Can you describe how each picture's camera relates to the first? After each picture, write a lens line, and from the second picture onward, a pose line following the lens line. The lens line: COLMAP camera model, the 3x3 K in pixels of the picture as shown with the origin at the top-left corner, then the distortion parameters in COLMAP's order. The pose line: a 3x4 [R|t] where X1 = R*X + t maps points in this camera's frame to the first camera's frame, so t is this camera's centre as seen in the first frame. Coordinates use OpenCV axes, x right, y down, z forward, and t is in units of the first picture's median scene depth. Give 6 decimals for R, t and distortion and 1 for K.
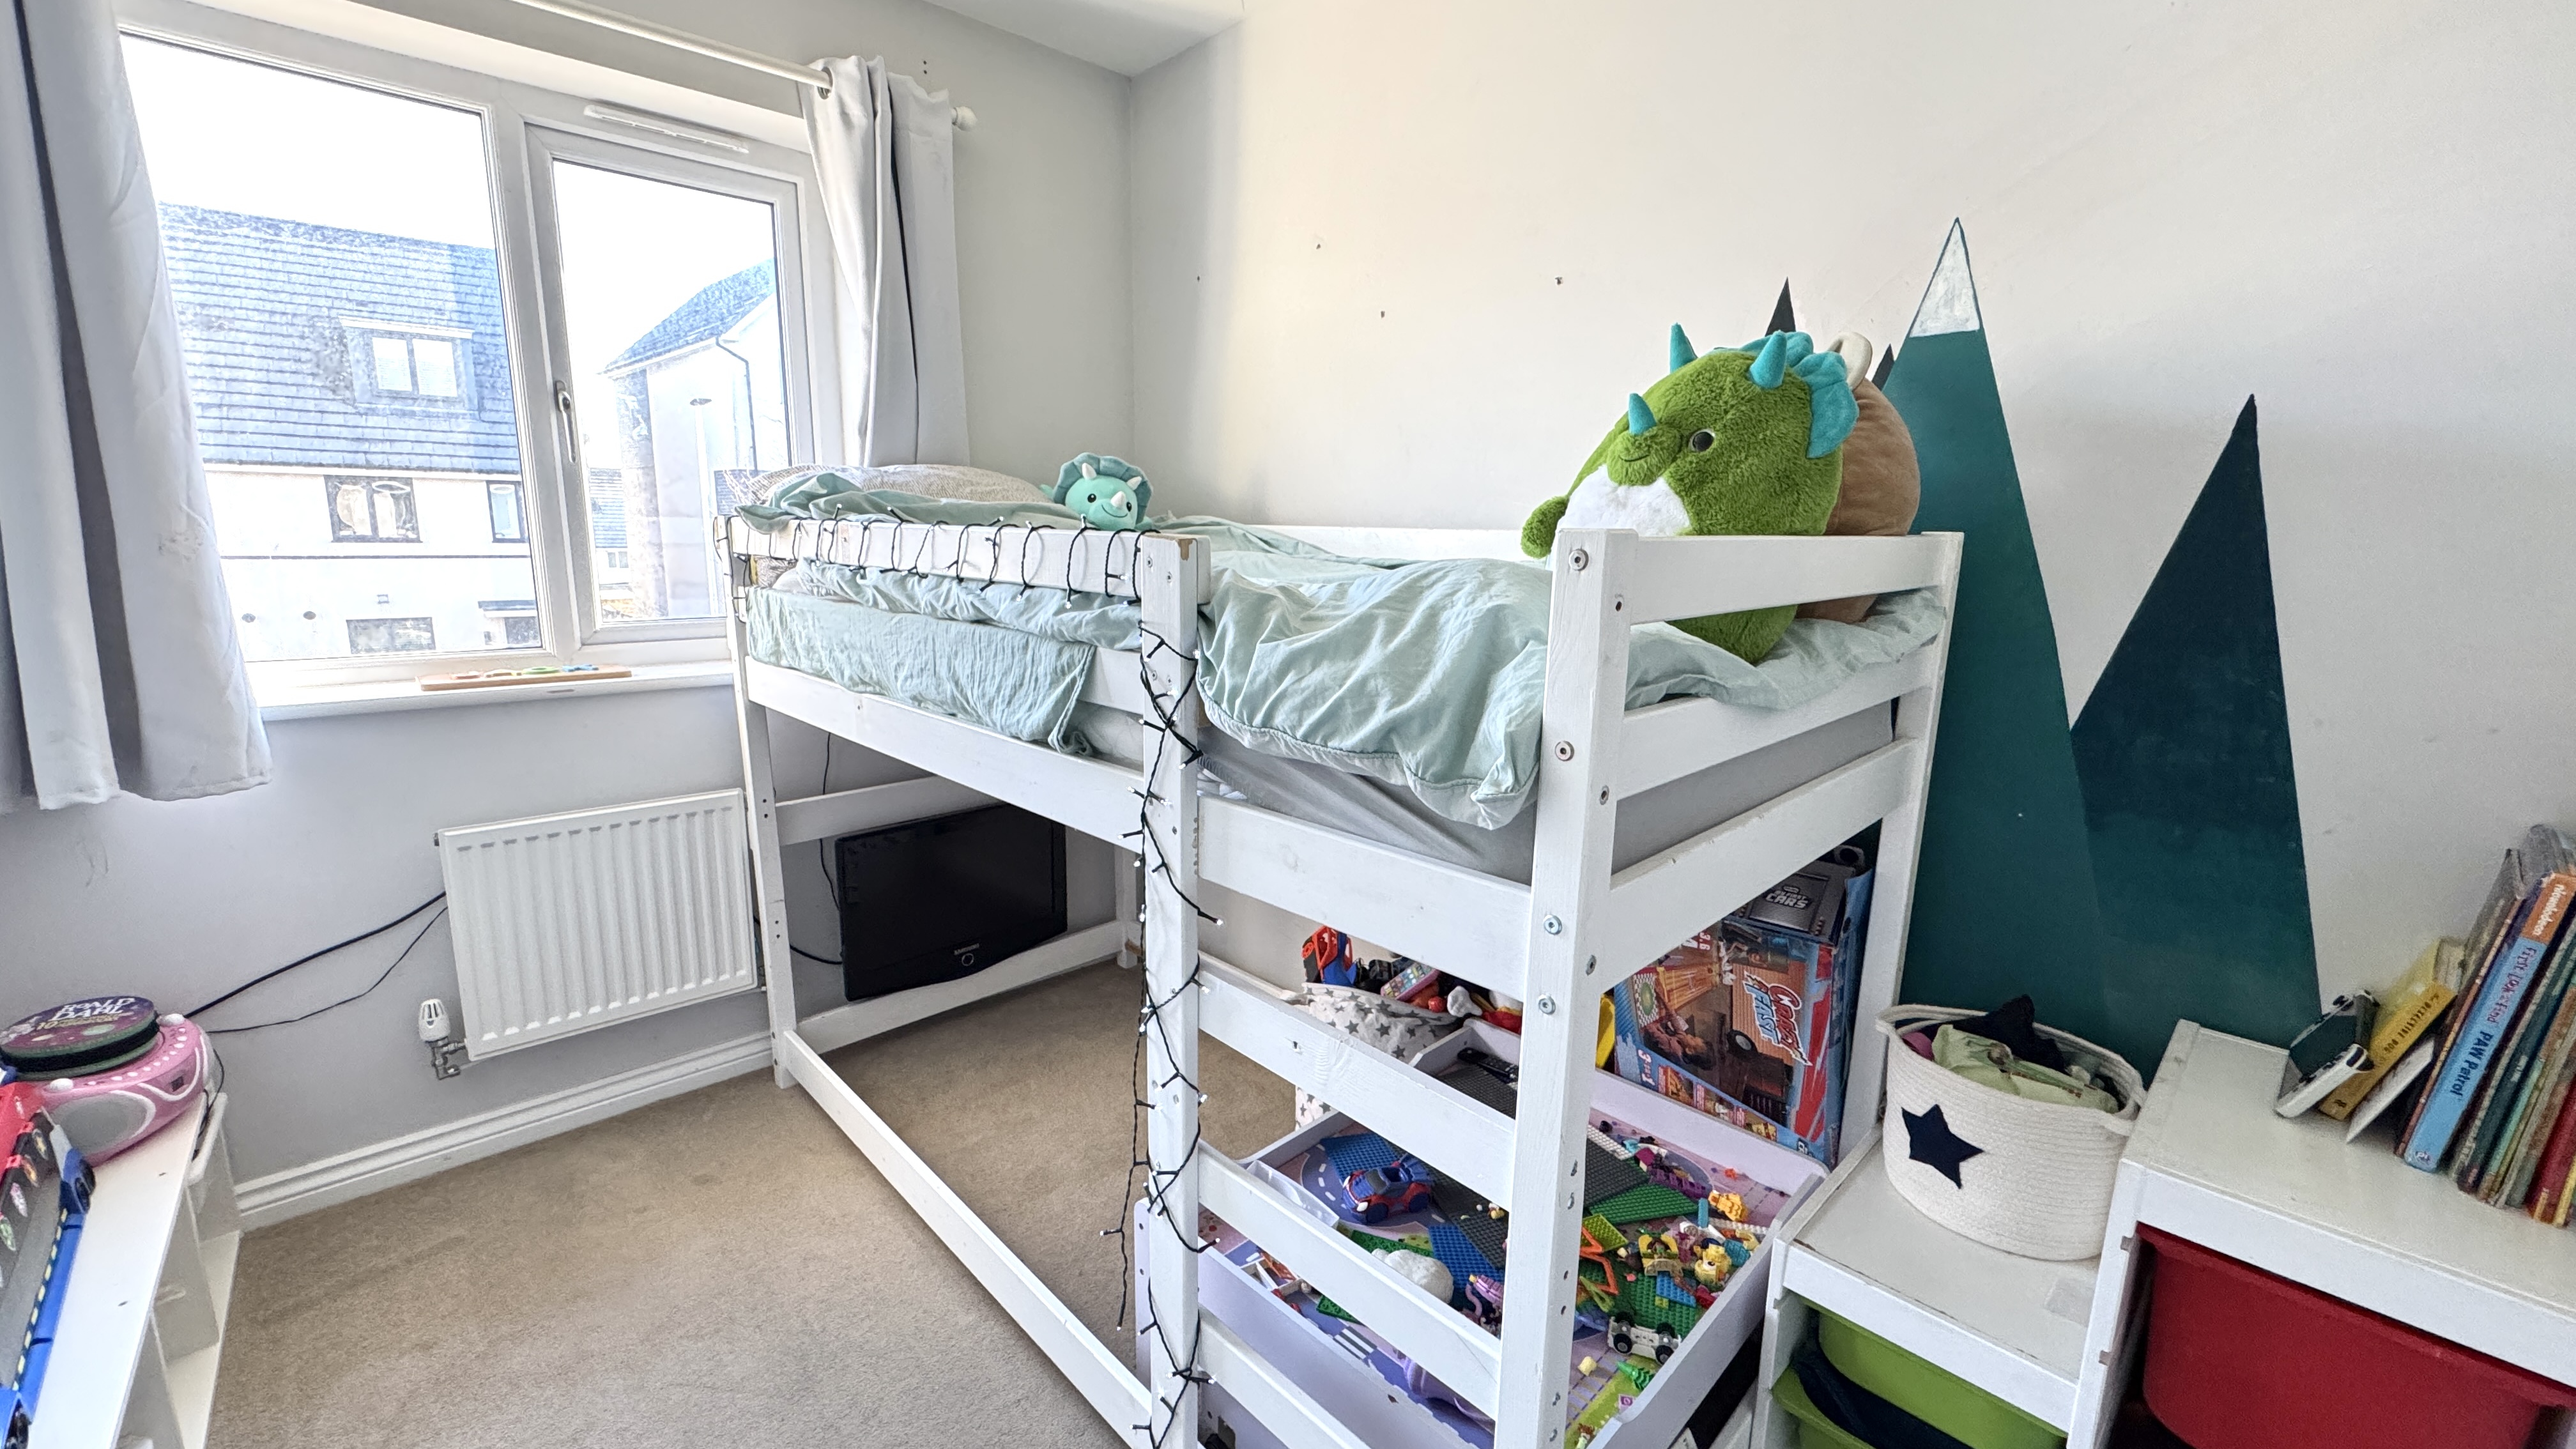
lens RADIAL K [[1030.1, 0, 1287.3], [0, 1030.1, 719.5], [0, 0, 1]] dist [-0.000731, 0.000066]
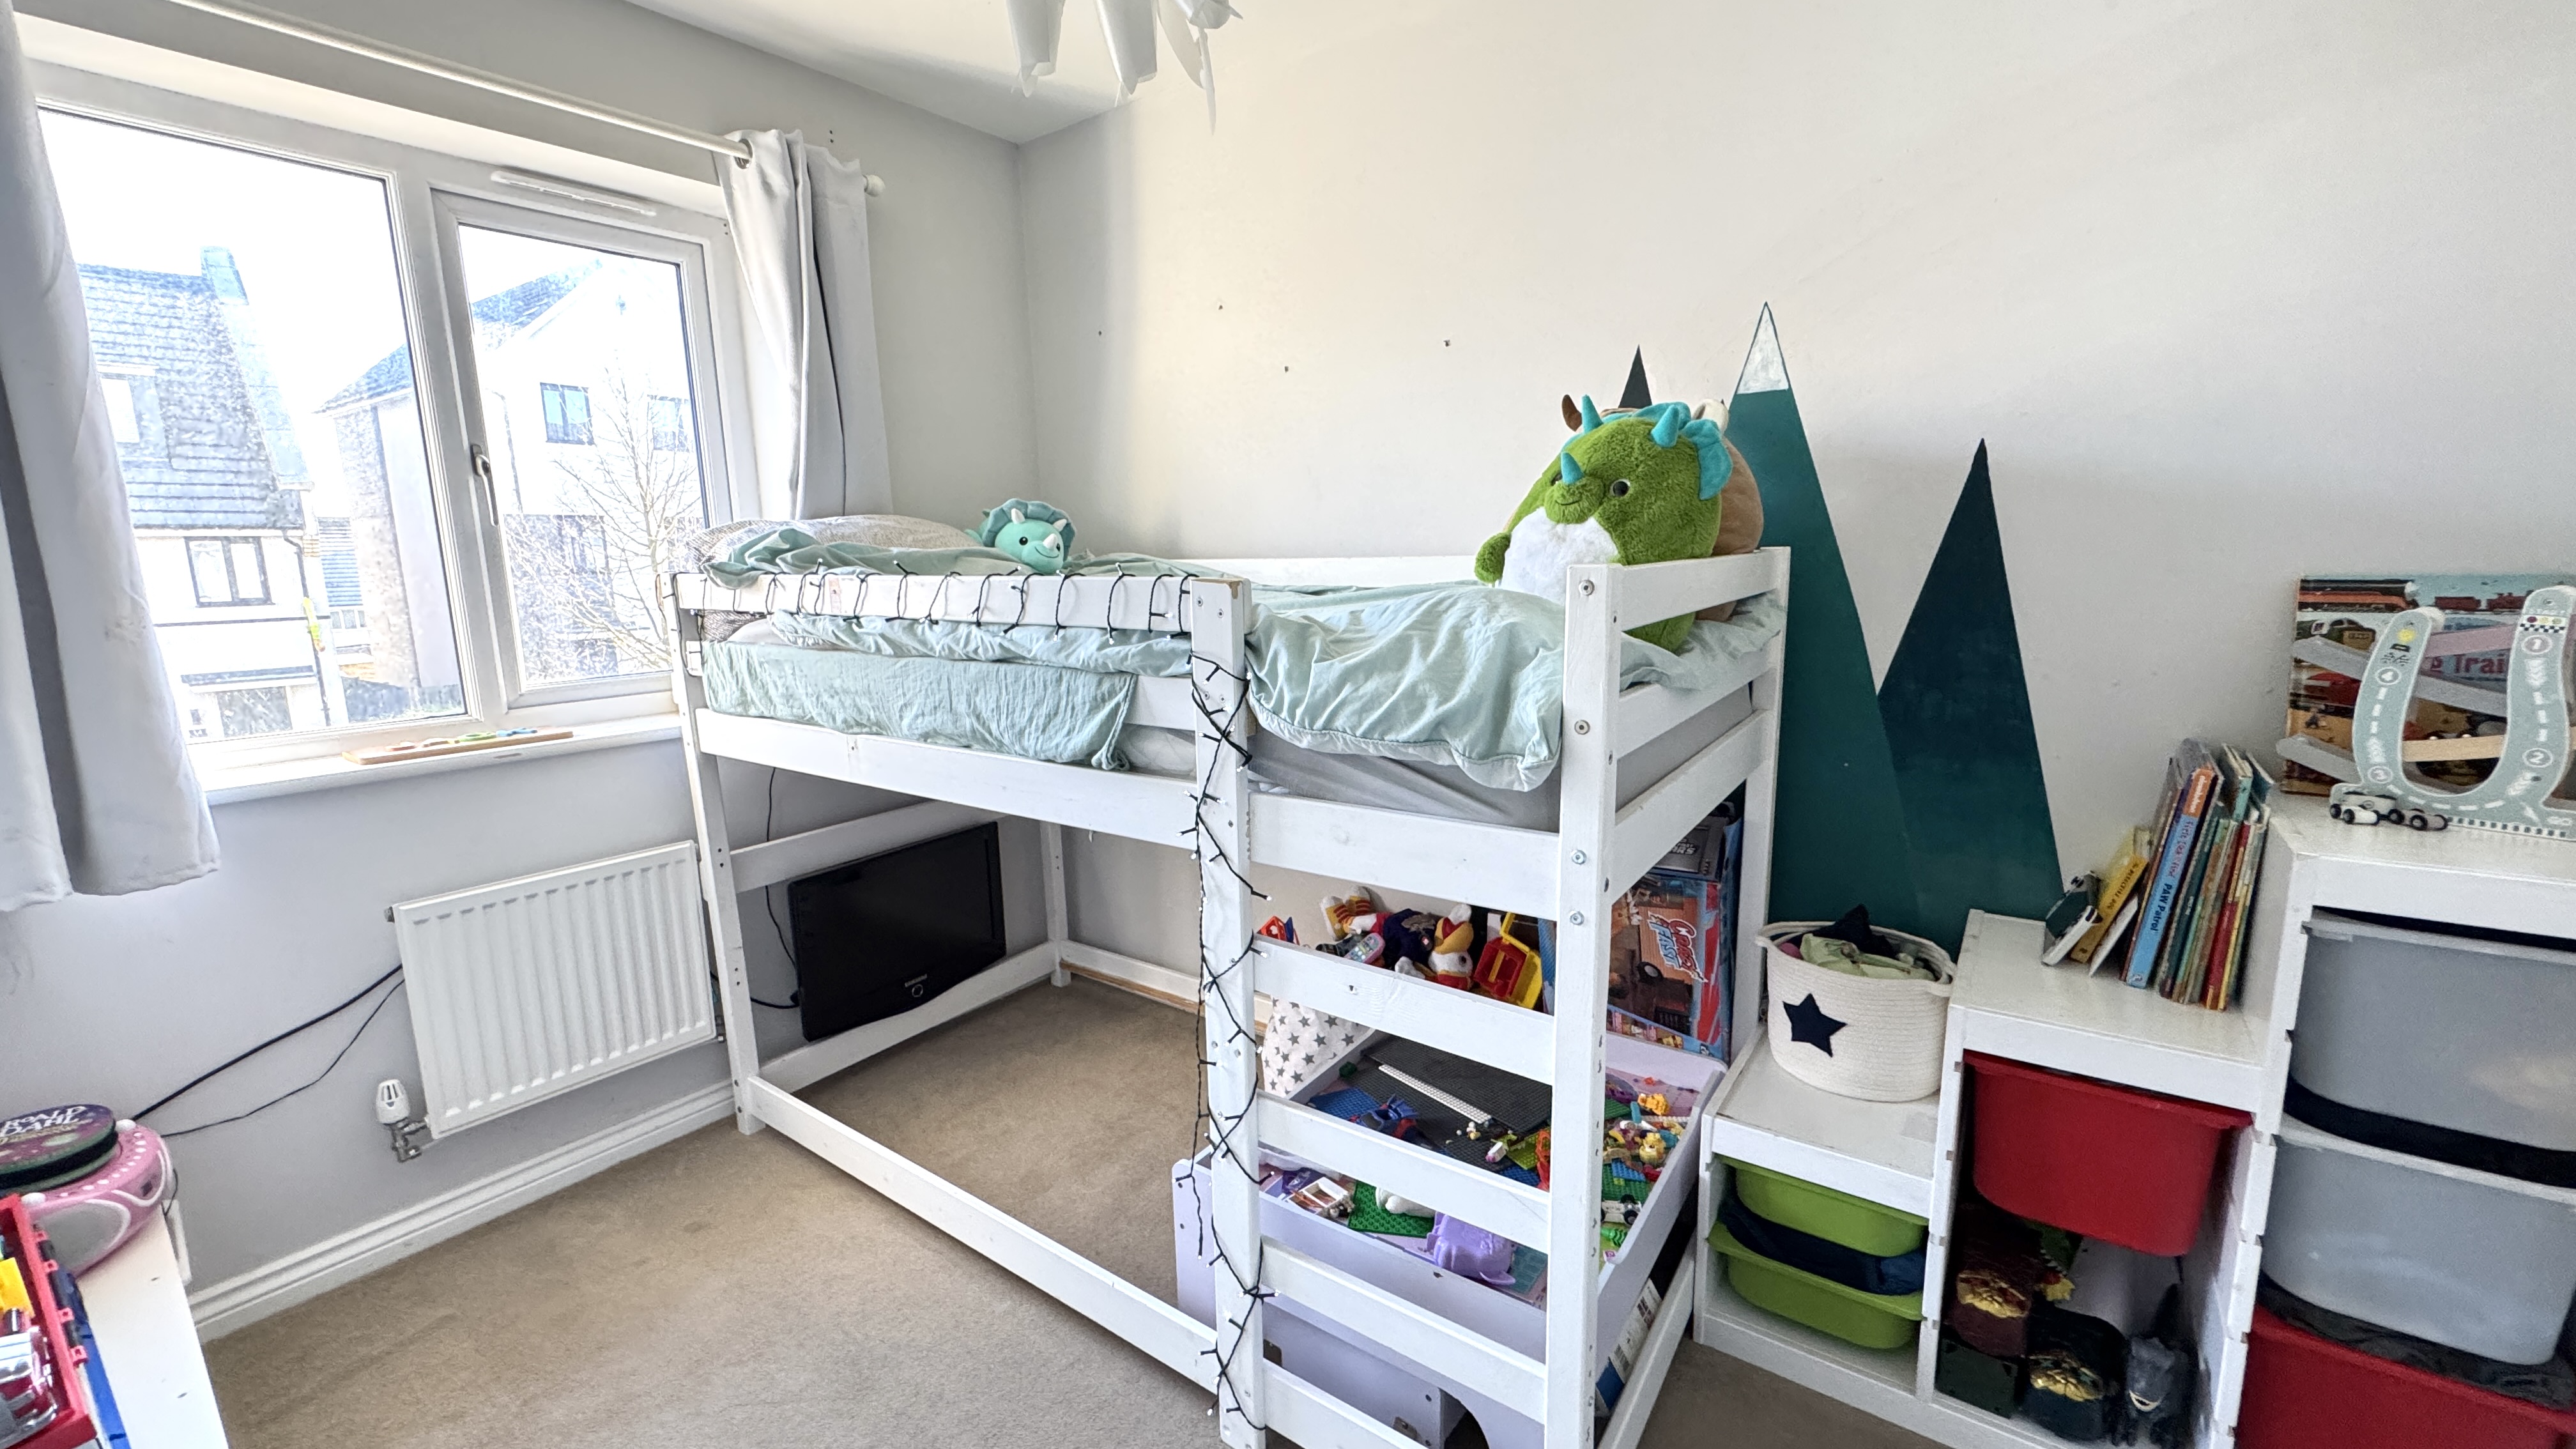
lens RADIAL K [[1030.1, 0, 1286.0], [0, 1030.1, 718.7], [0, 0, 1]] dist [-0.000731, 0.000066]
pose [[0.983835, -0.066606, 0.166231, -0.175526], [0.070116, 0.997421, -0.015325, 0.006365], [-0.164782, 0.026733, 0.985968, -0.143196]]
